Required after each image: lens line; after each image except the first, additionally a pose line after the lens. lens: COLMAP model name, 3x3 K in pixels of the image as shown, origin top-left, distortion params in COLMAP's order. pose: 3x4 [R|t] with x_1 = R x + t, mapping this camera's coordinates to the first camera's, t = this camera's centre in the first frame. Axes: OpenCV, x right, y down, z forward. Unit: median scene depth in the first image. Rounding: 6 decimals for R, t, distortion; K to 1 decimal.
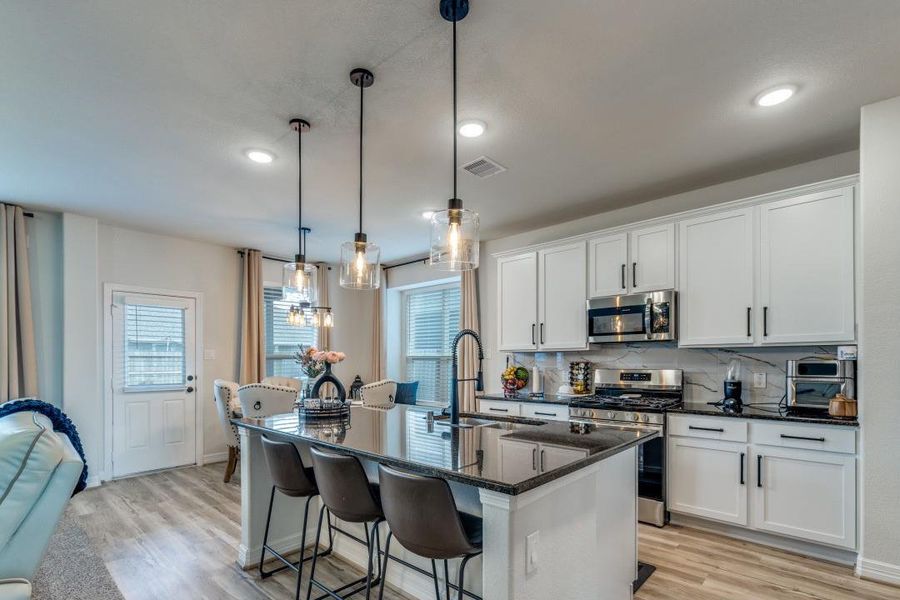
lens RADIAL K [[432.3, 0, 448.1], [0, 432.3, 374.6], [0, 0, 1]] dist [0.003024, -0.000158]
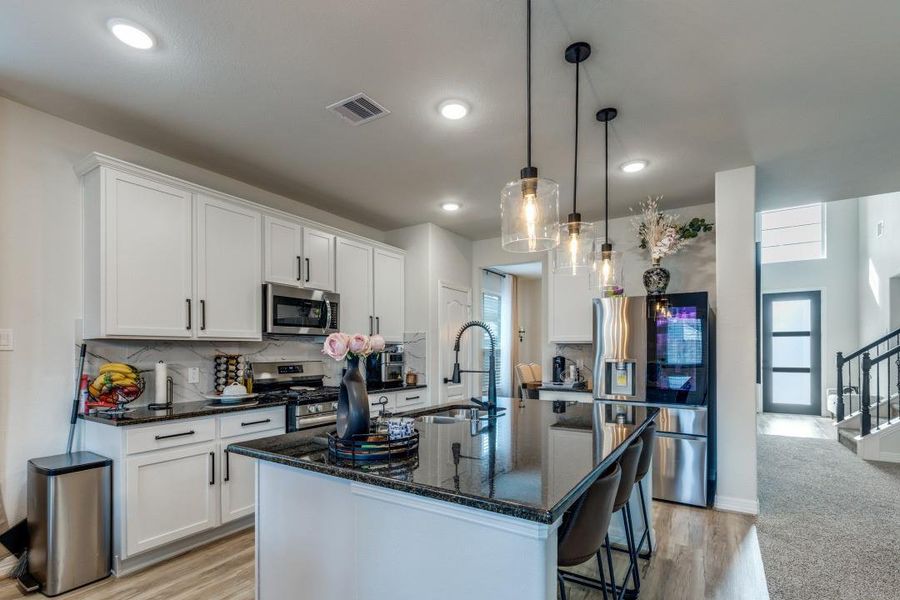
lens RADIAL K [[425.2, 0, 446.8], [0, 425.2, 346.1], [0, 0, 1]] dist [0.001769, 0.000024]
pose [[-0.168920, 0.015930, 0.985501, -0.609401], [0.034101, 0.999365, -0.010309, -0.027247], [-0.985040, 0.031865, -0.169356, 0.838693]]
